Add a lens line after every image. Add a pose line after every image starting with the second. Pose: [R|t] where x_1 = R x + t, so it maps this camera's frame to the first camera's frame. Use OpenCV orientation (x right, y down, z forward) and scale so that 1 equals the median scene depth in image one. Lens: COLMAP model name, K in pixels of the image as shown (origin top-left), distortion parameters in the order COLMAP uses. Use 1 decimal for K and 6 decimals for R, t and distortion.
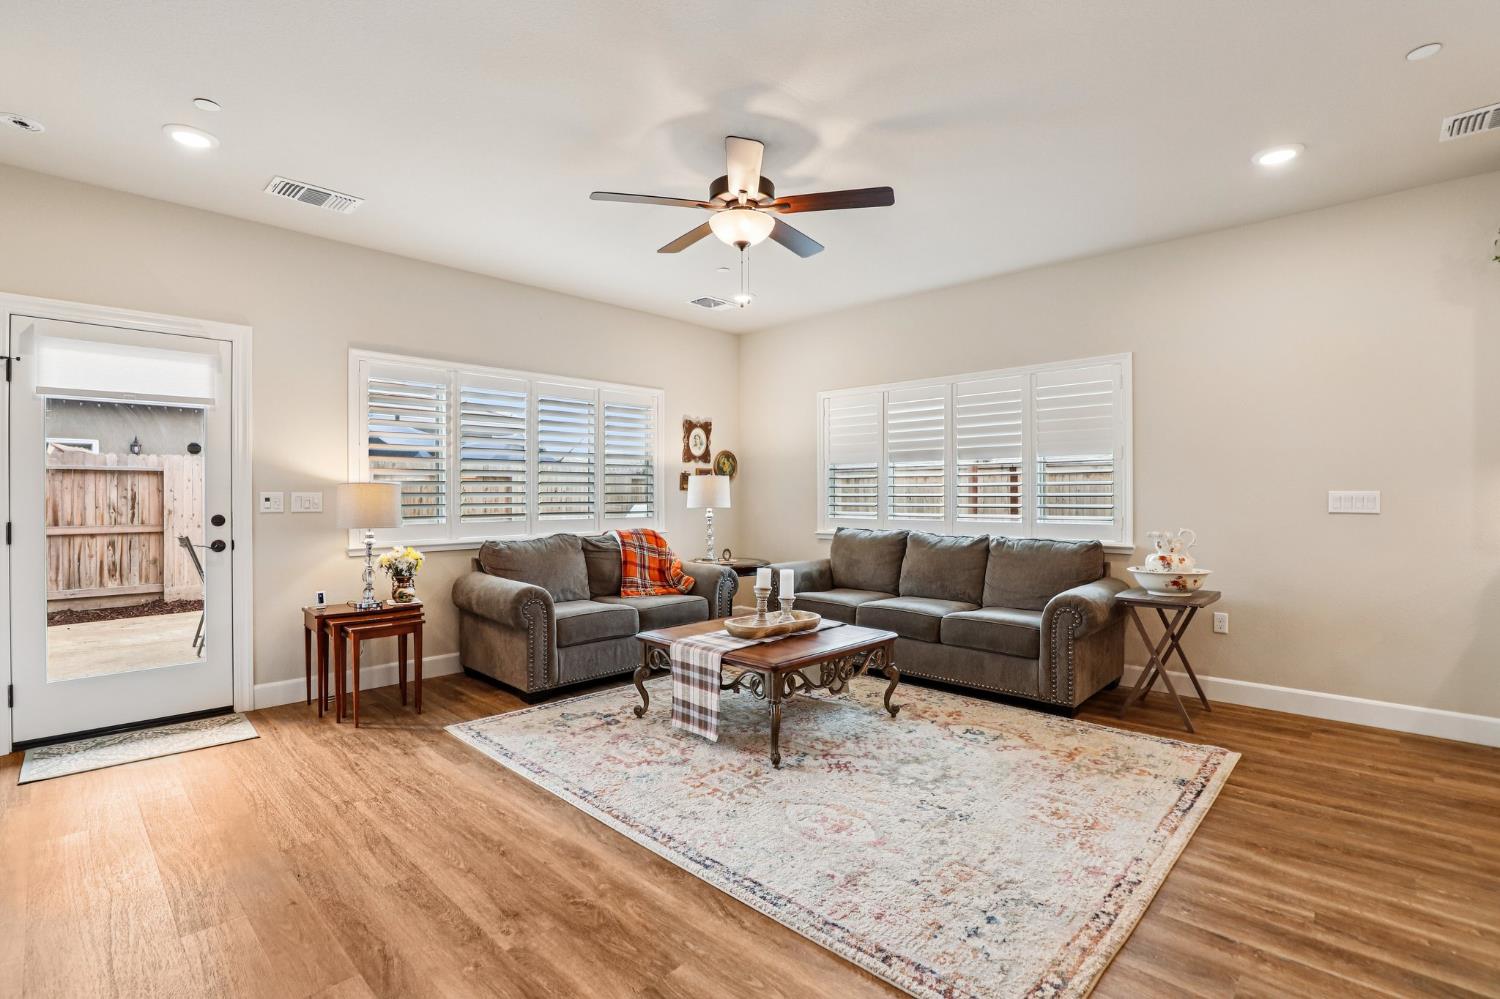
lens RADIAL K [[692.0, 0, 760.3], [0, 692.0, 501.6], [0, 0, 1]] dist [-0.025644, 0.003069]
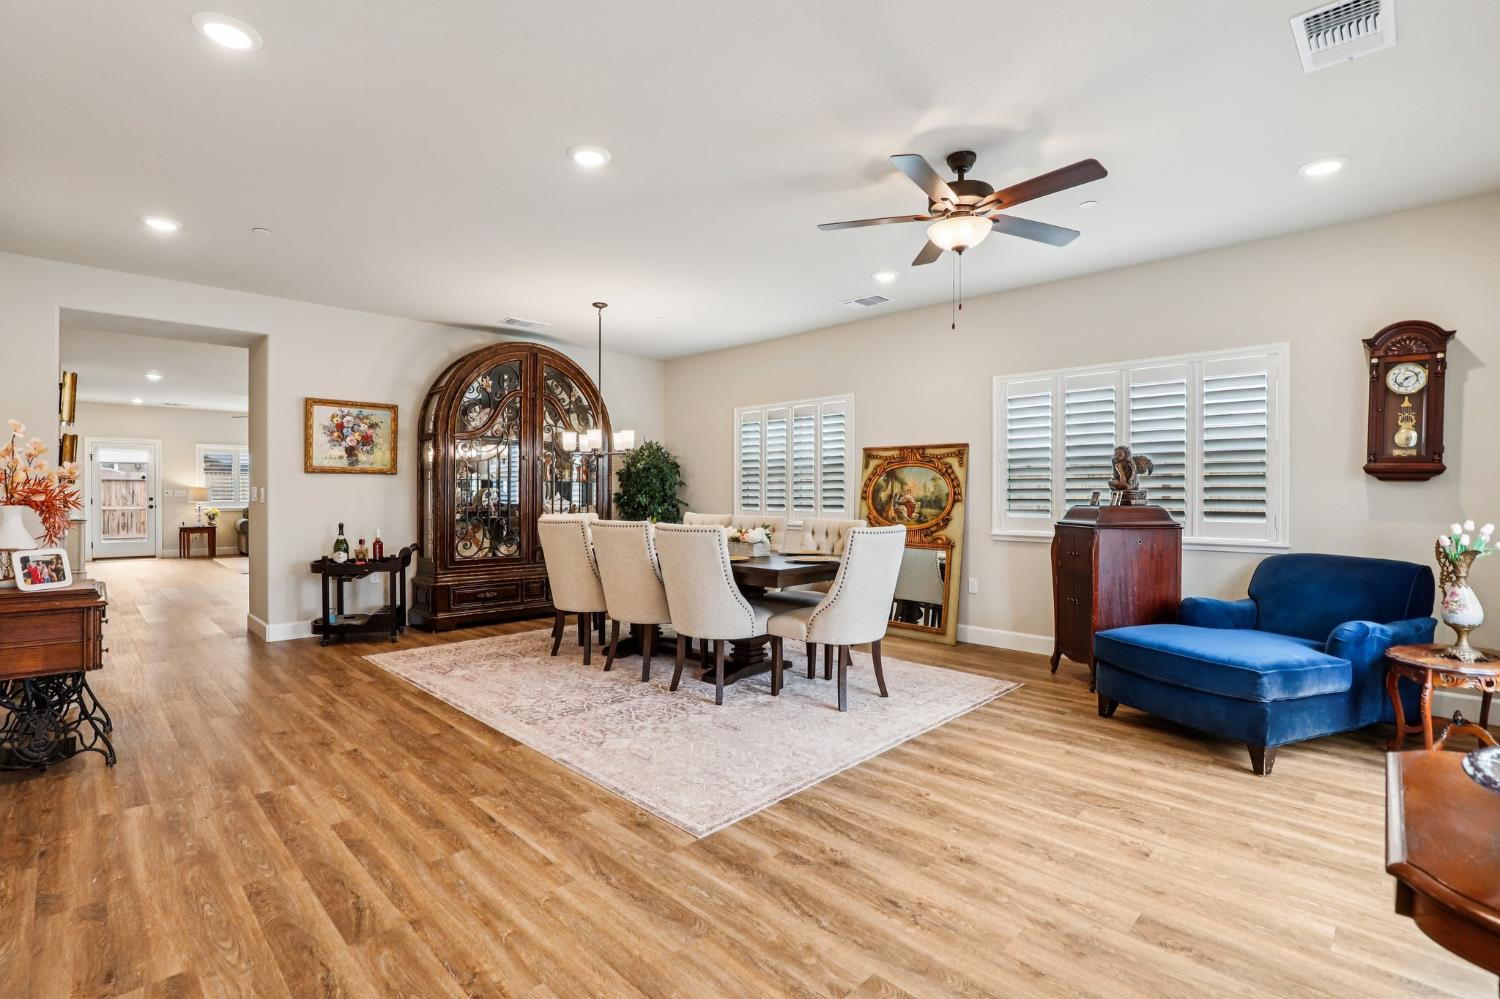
lens RADIAL K [[692.0, 0, 741.9], [0, 692.0, 488.0], [0, 0, 1]] dist [-0.025644, 0.003069]
pose [[0.999571, 0.001093, -0.029261, 1.262502], [-0.001701, 0.999783, -0.020741, 0.023586], [0.029232, 0.020782, 0.999357, -1.293047]]
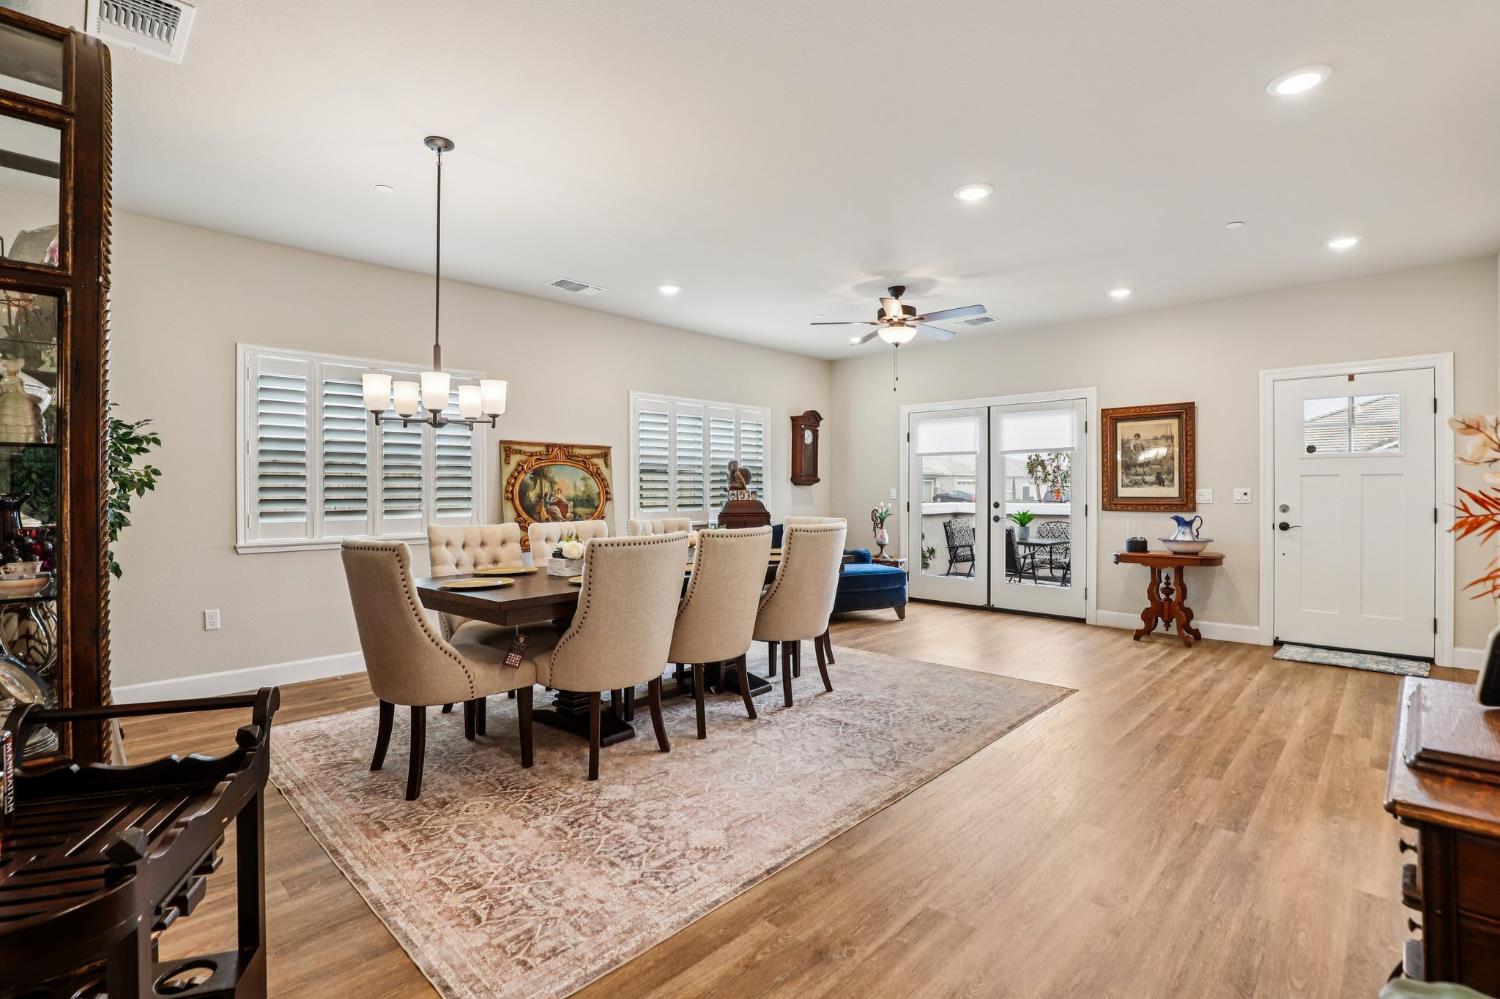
lens RADIAL K [[692.0, 0, 748.0], [0, 692.0, 488.6], [0, 0, 1]] dist [-0.025644, 0.003069]
pose [[0.008953, 0.003476, 0.999954, -1.280591], [0.015946, 0.999866, -0.003619, -0.016498], [-0.999833, 0.015978, 0.008896, 1.217593]]
